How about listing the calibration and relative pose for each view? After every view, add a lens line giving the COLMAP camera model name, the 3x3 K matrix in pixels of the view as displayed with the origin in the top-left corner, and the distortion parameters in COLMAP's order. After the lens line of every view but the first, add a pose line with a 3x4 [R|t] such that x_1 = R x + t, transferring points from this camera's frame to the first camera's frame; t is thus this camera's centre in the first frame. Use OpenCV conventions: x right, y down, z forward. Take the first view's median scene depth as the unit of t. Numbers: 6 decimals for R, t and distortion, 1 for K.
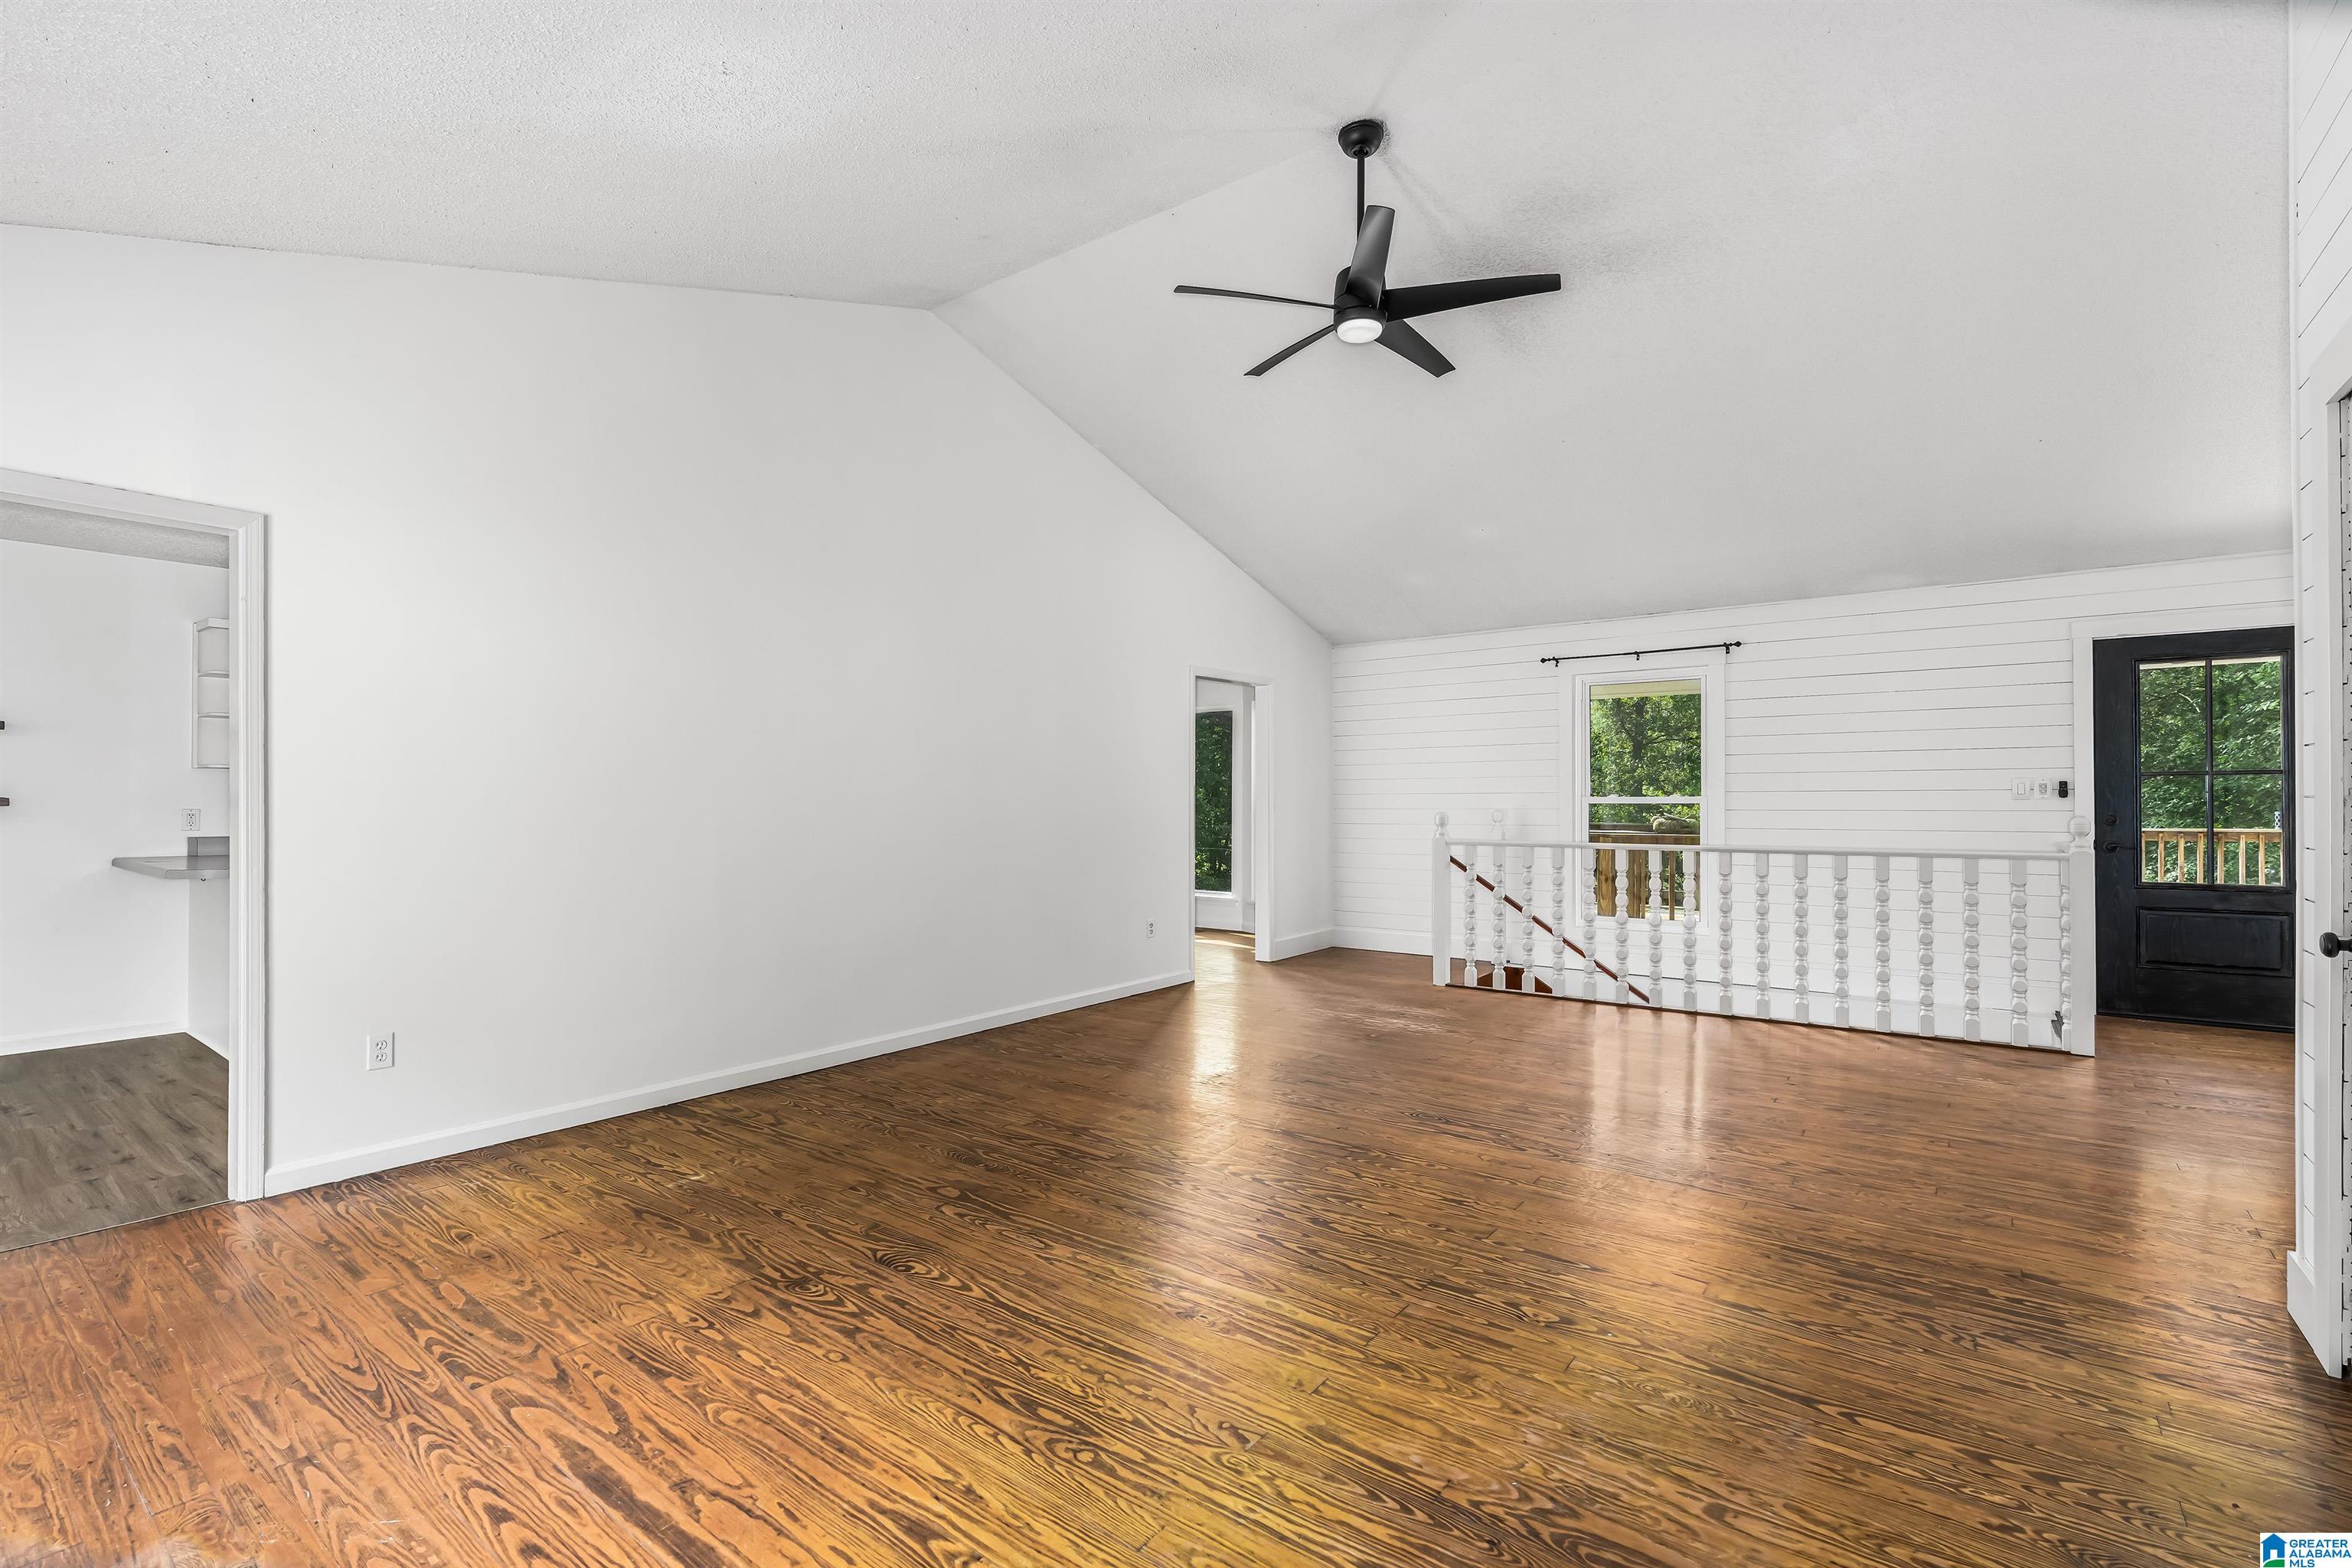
lens RADIAL K [[1054.3, 0, 1177.2], [0, 1054.3, 798.0], [0, 0, 1]] dist [-0.005090, 0.001312]
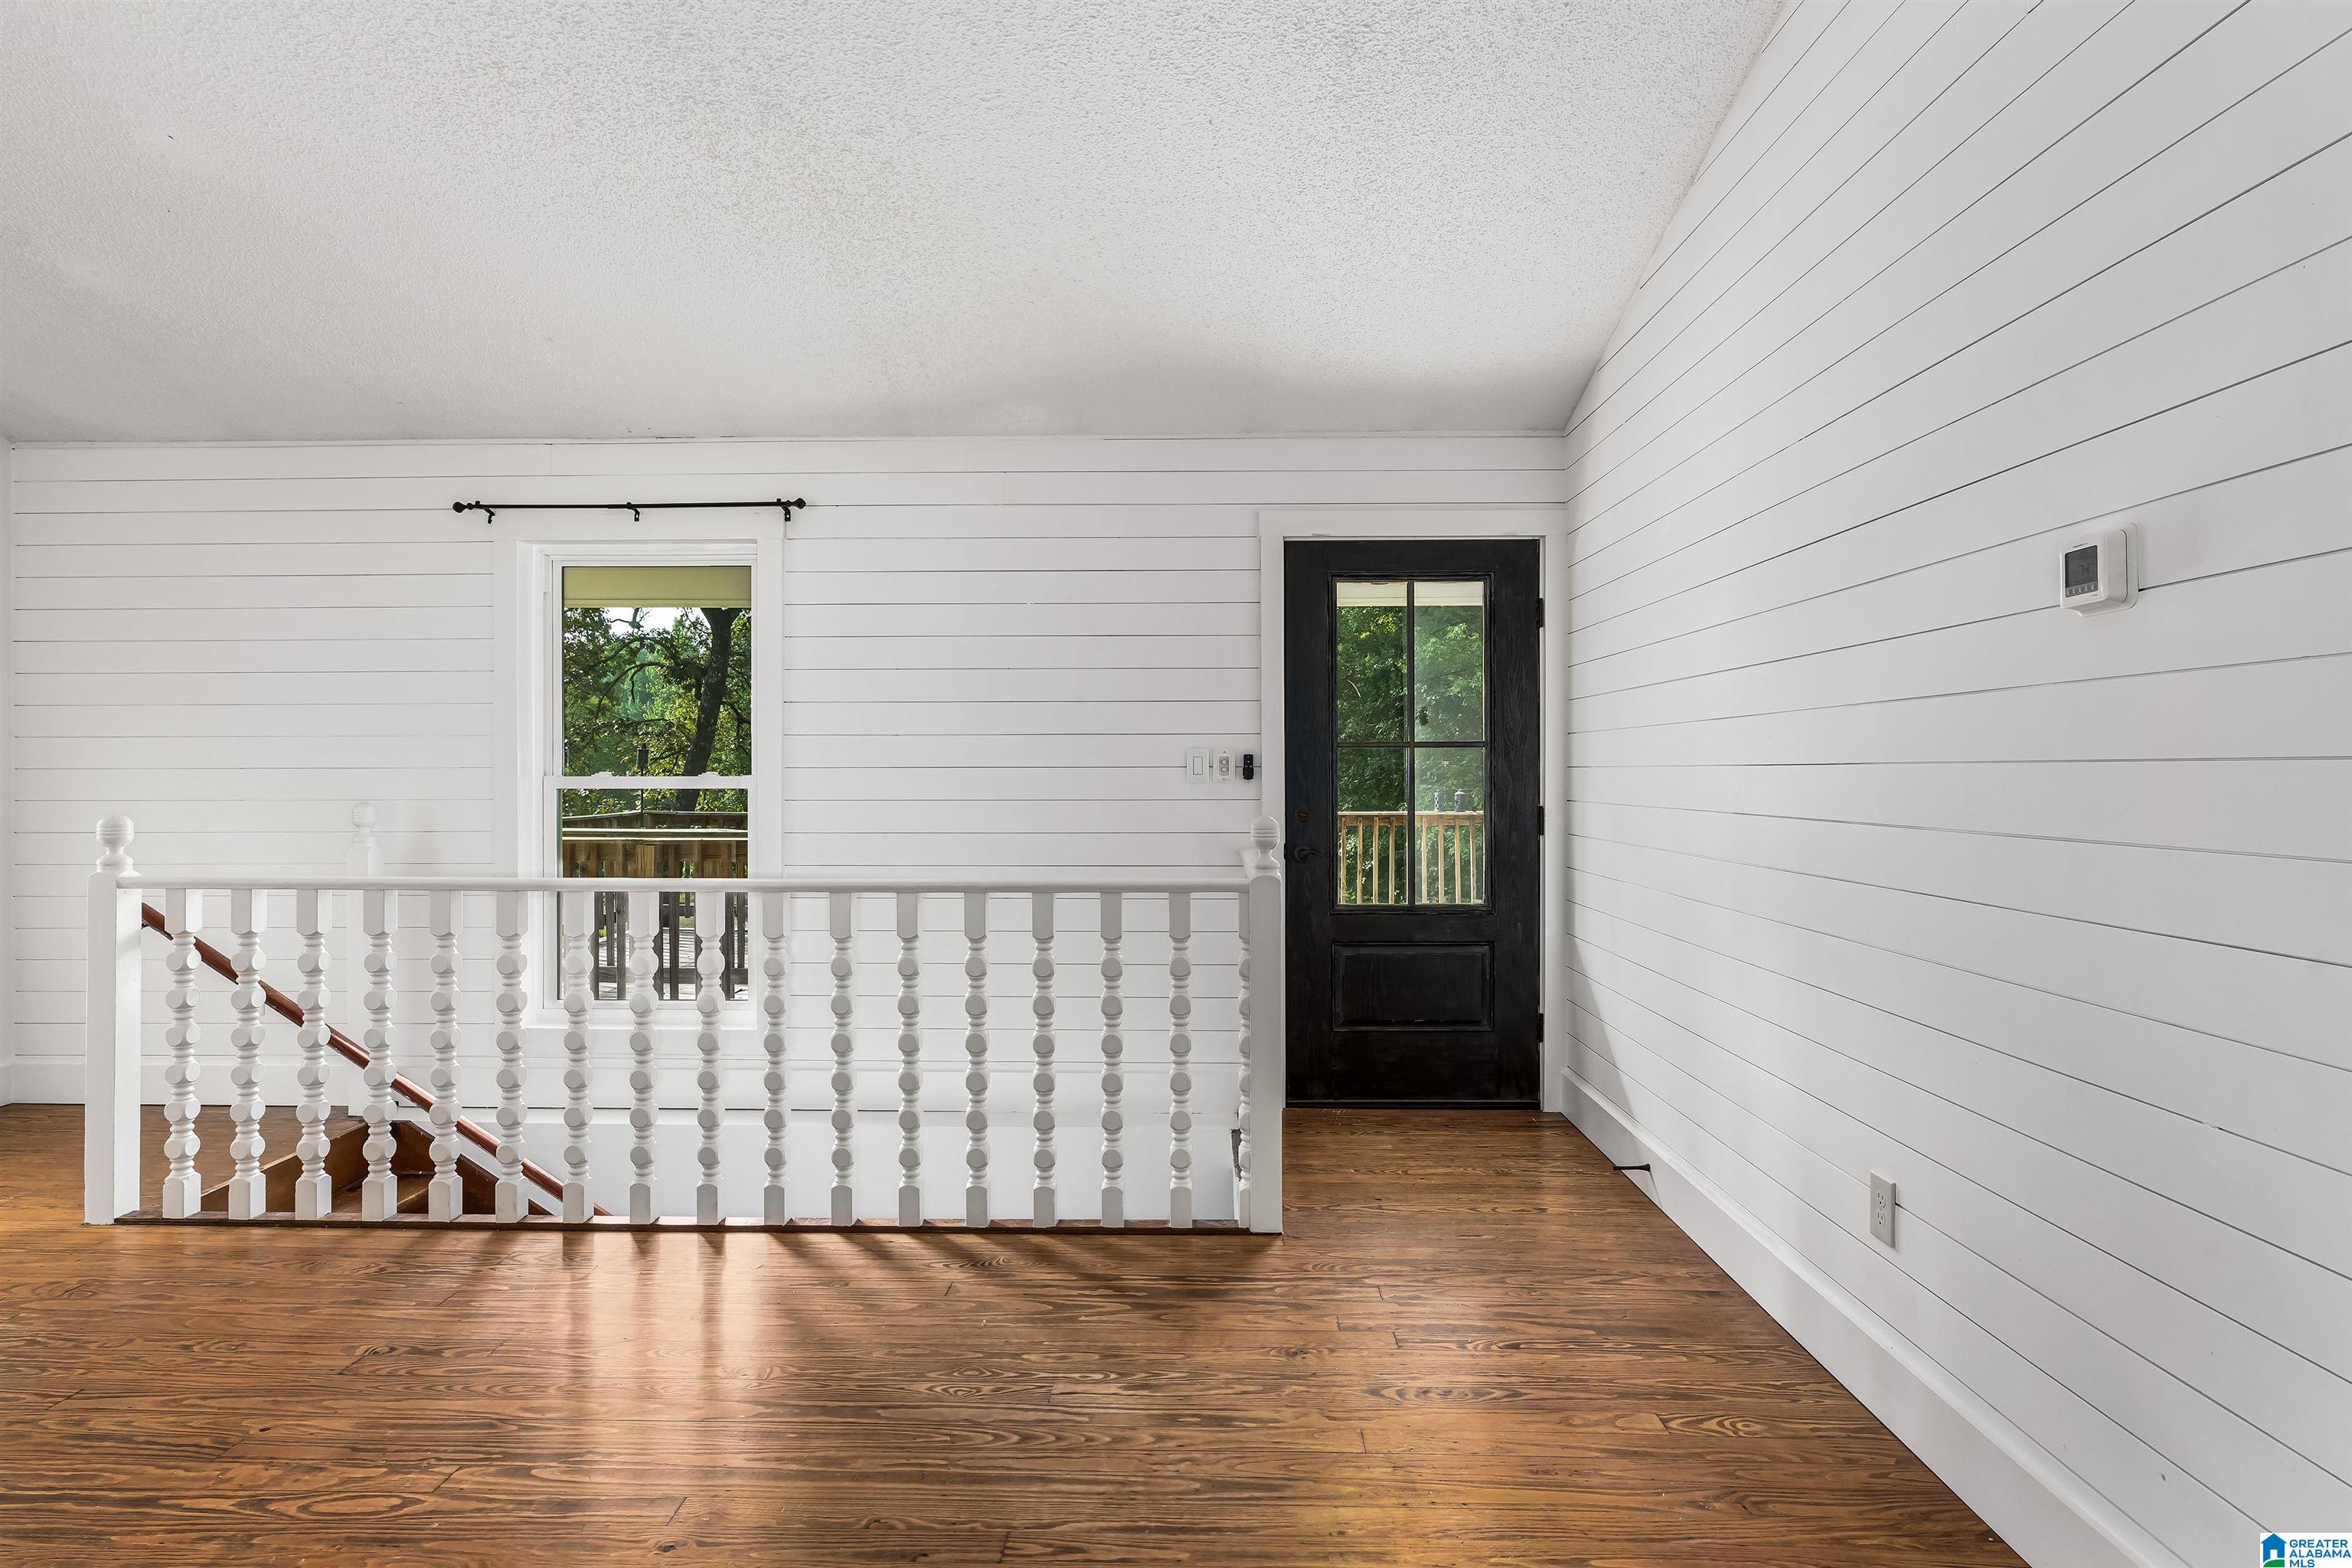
lens RADIAL K [[1218.0, 0, 1176.0], [0, 1218.0, 784.0], [0, 0, 1]] dist [-0.001814, 0.001609]
pose [[0.811544, -0.003298, 0.584282, 0.705408], [-0.002506, 0.999955, 0.009125, -0.008383], [-0.584286, -0.008869, 0.811499, 0.797849]]
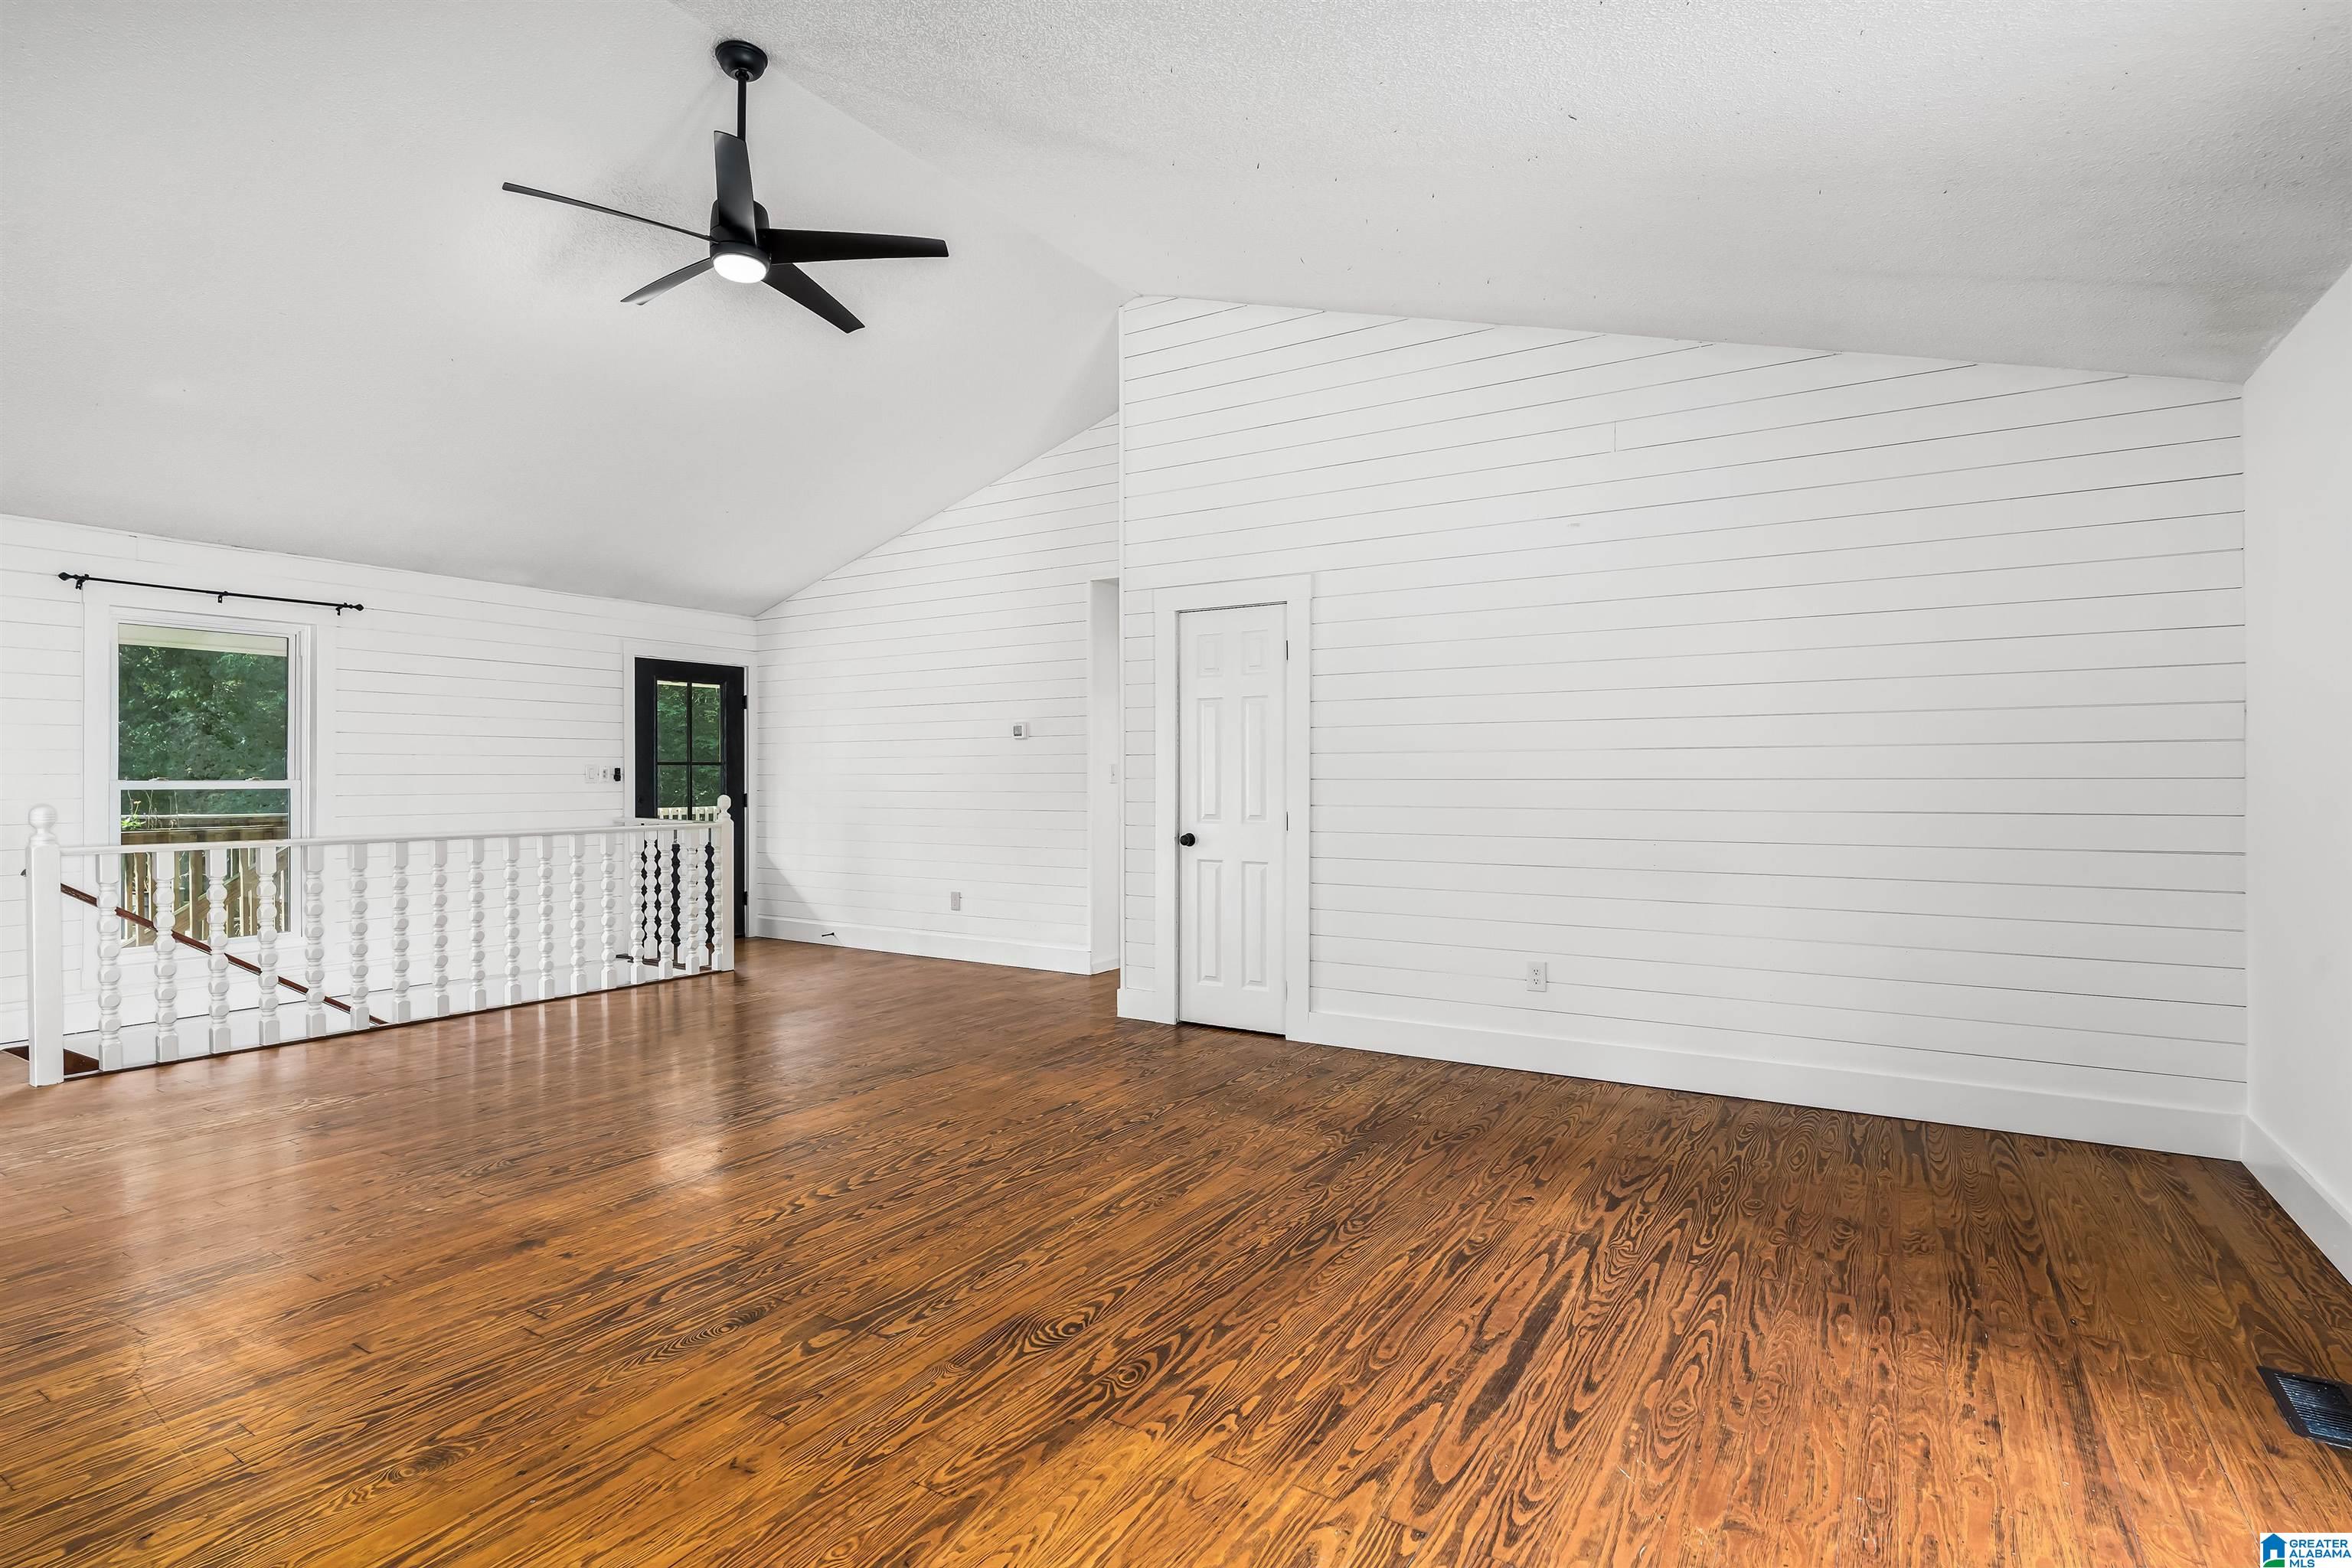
lens RADIAL K [[1147.1, 0, 1176.0], [0, 1147.1, 784.0], [0, 0, 1]] dist [-0.010828, 0.001526]
pose [[-0.091703, -0.001141, 0.995786, -1.073718], [0.003736, 0.999992, 0.001490, 0.006296], [-0.995779, 0.003856, -0.091698, 0.906209]]
